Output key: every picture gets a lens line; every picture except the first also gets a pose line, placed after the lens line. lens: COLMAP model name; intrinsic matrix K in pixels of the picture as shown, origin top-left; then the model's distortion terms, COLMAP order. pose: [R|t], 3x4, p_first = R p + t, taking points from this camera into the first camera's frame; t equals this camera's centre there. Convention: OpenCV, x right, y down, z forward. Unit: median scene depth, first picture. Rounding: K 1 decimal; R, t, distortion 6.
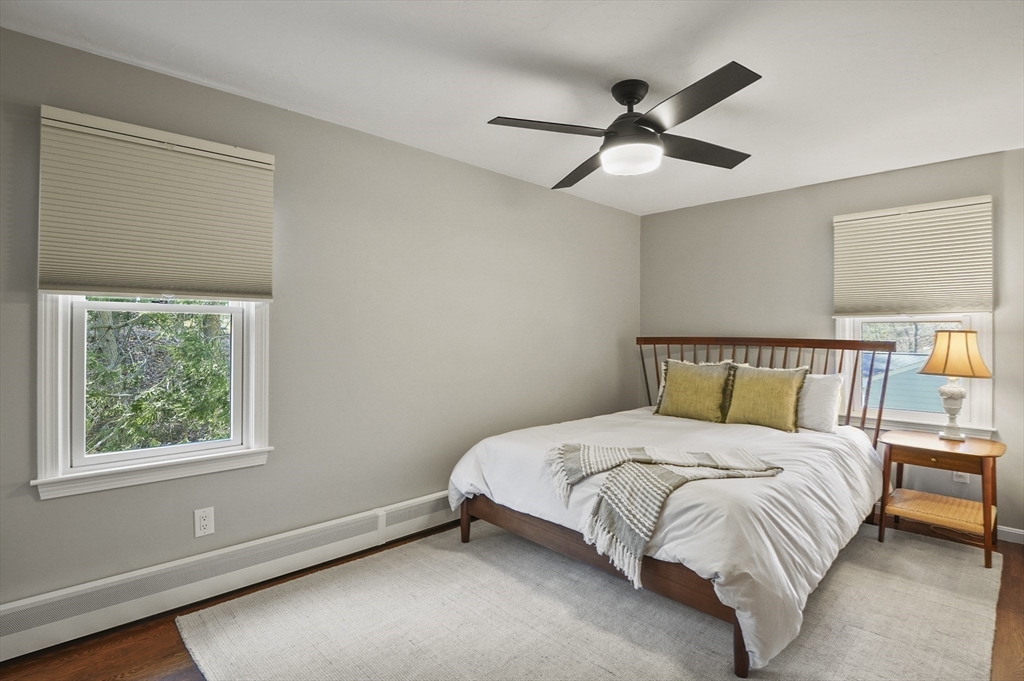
lens RADIAL K [[510.3, 0, 511.3], [0, 510.3, 334.1], [0, 0, 1]] dist [0.000466, -0.010348]
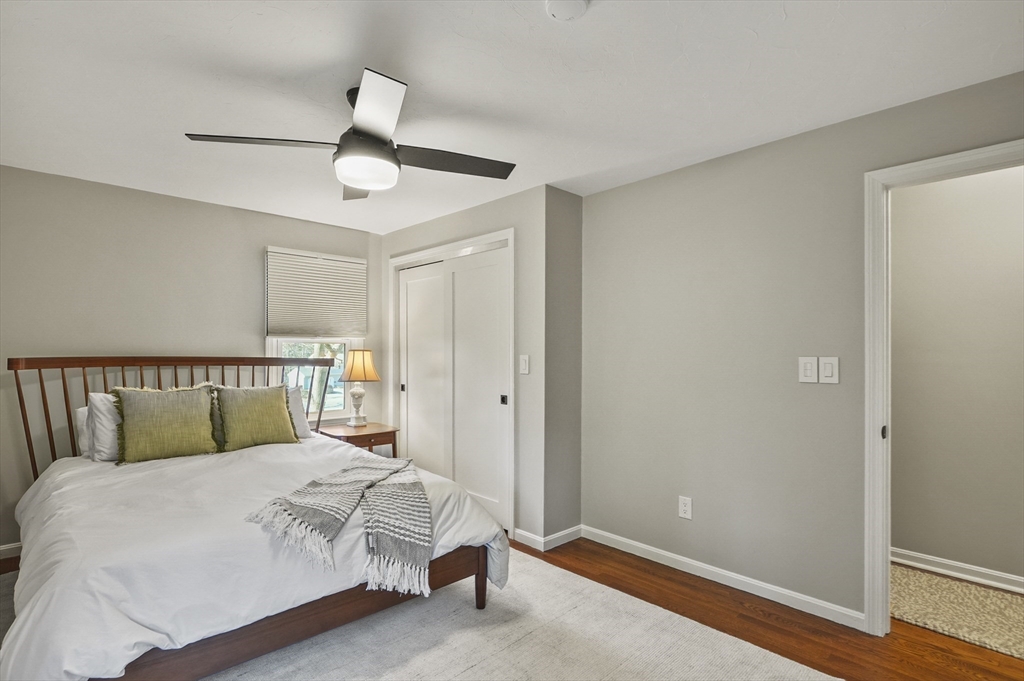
lens RADIAL K [[504.2, 0, 504.6], [0, 504.2, 344.1], [0, 0, 1]] dist [-0.010097, -0.000397]
pose [[0.008167, 0.010375, 0.999913, -0.518843], [-0.001665, 0.999945, -0.010362, -0.009062], [-0.999965, -0.001580, 0.008183, 0.538150]]
